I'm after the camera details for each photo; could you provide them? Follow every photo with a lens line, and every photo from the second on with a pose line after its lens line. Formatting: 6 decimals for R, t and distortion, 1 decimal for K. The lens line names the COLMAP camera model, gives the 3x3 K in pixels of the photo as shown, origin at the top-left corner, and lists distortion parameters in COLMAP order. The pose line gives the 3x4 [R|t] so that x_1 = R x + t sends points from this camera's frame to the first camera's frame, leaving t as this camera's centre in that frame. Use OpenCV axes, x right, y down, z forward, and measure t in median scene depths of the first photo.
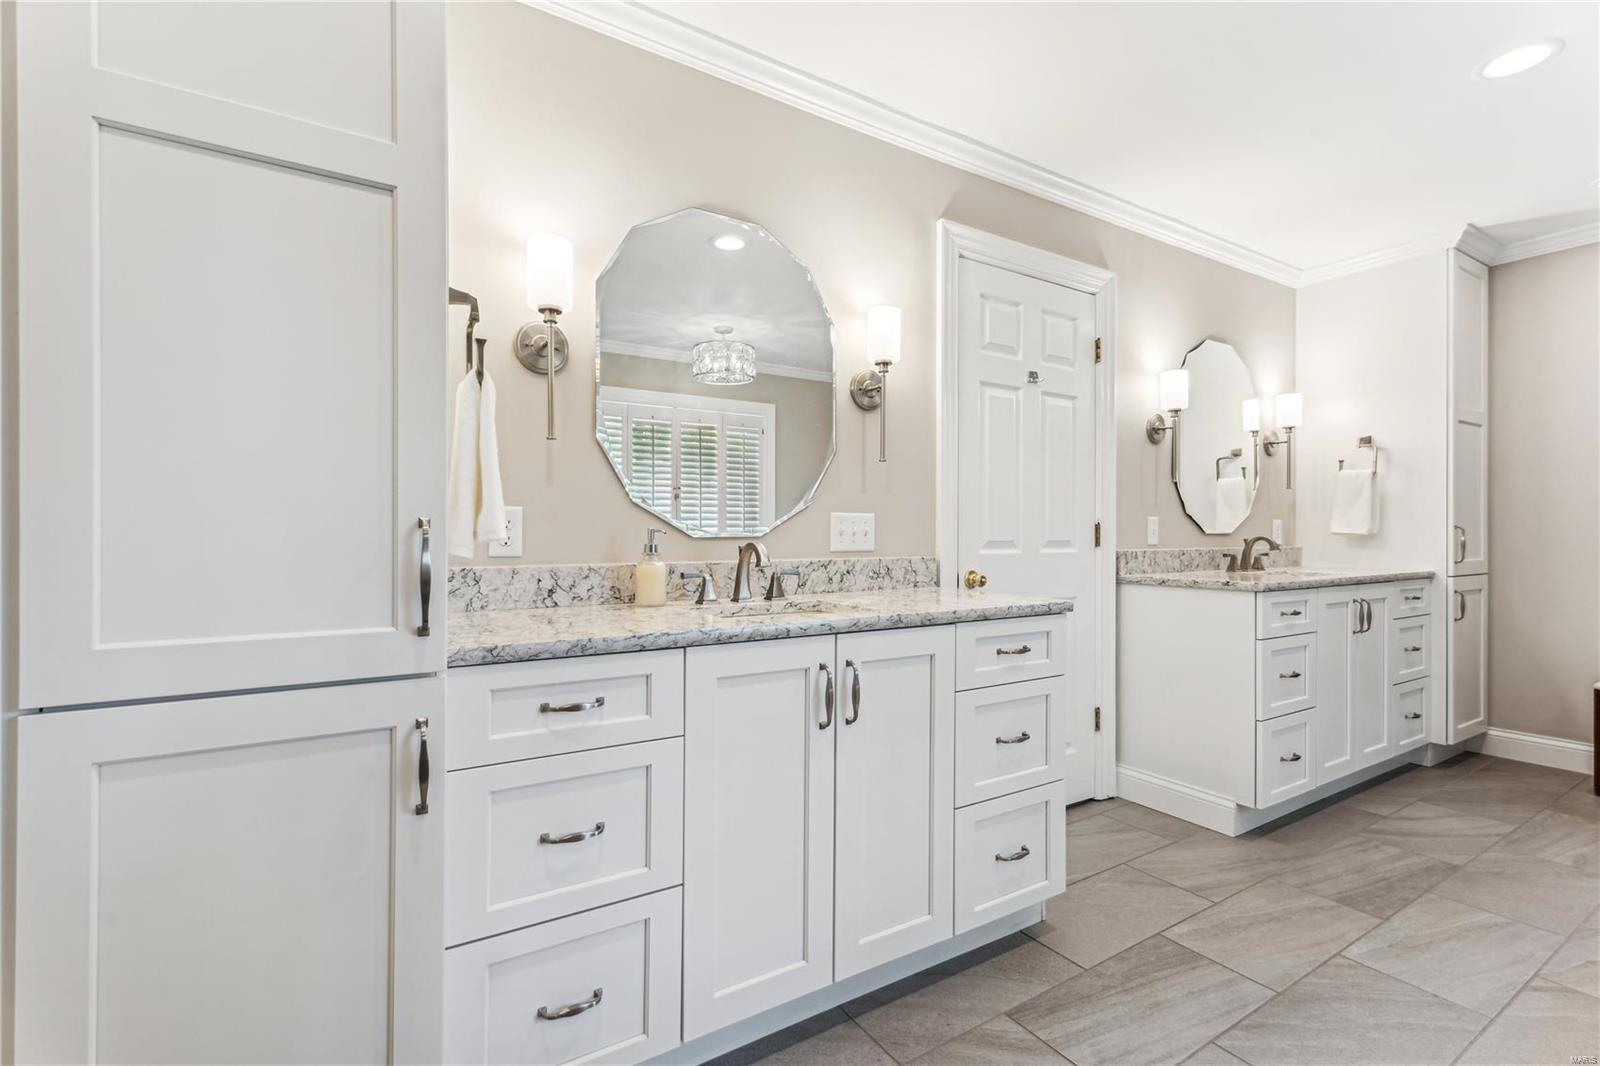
lens RADIAL K [[731.0, 0, 810.5], [0, 731.0, 532.8], [0, 0, 1]] dist [0.001730, -0.000143]
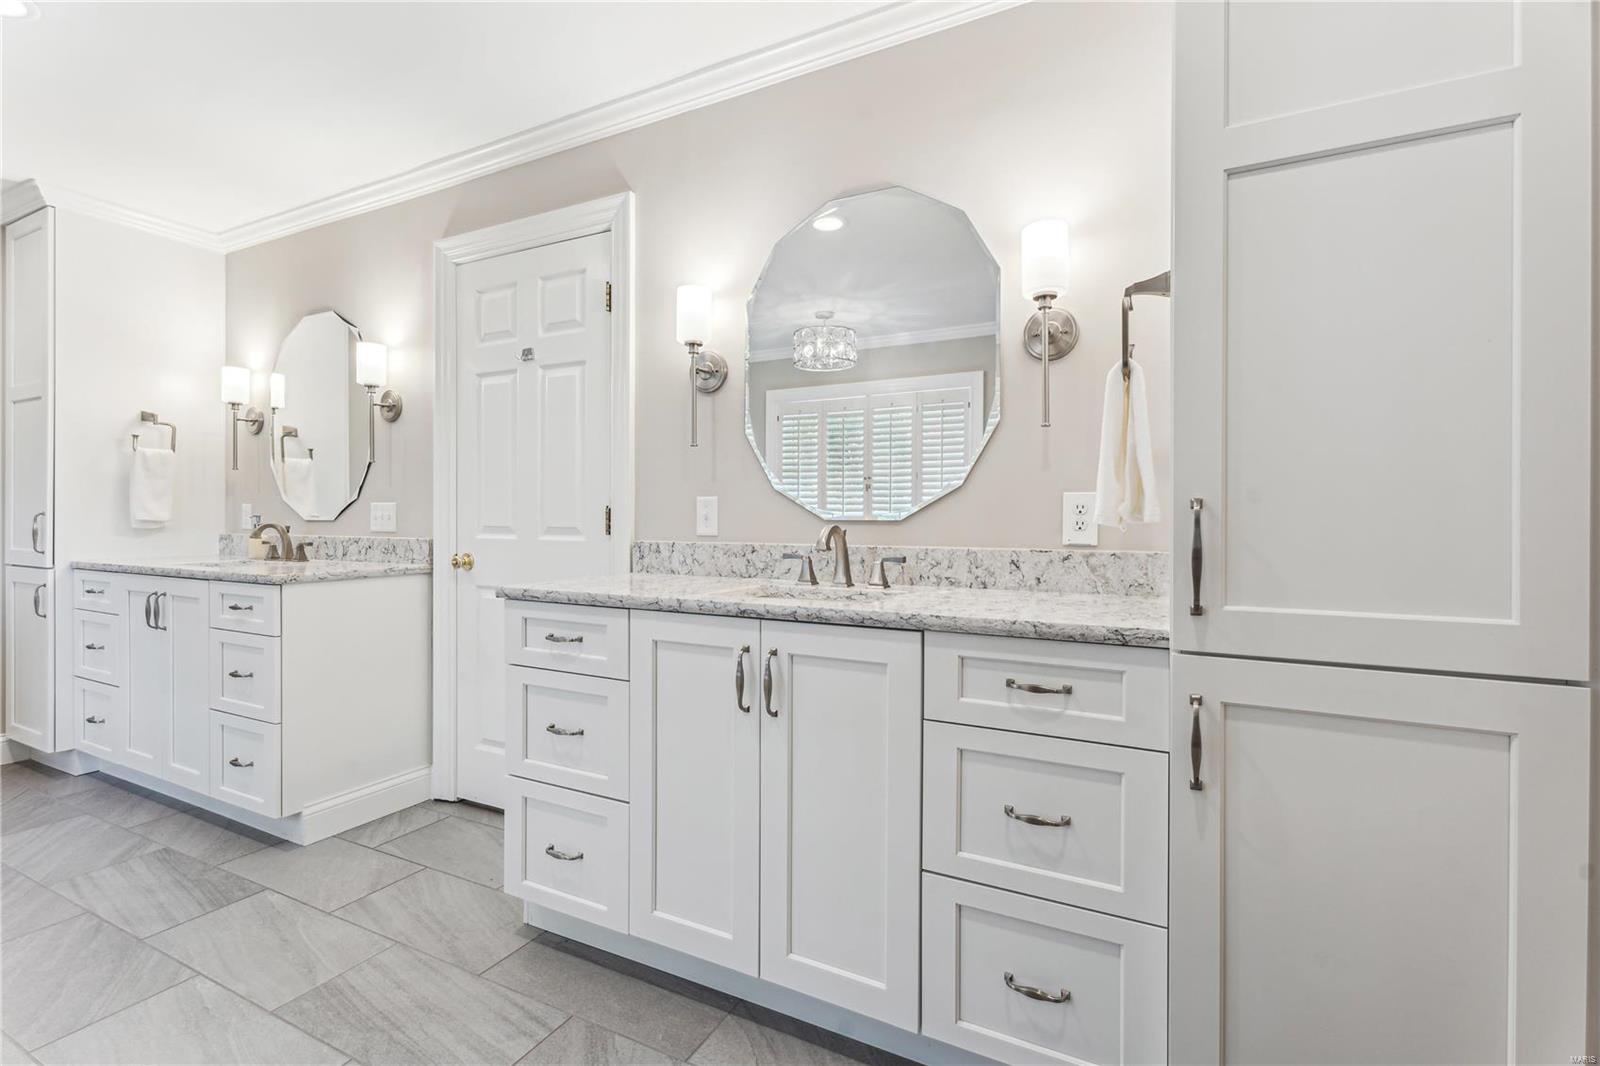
lens RADIAL K [[731.0, 0, 809.1], [0, 731.0, 524.2], [0, 0, 1]] dist [0.001730, -0.000143]
pose [[0.501354, 0.013242, -0.865141, 1.253927], [0.000370, 0.999880, 0.015519, -0.006523], [0.865242, -0.008101, 0.501289, 0.798549]]
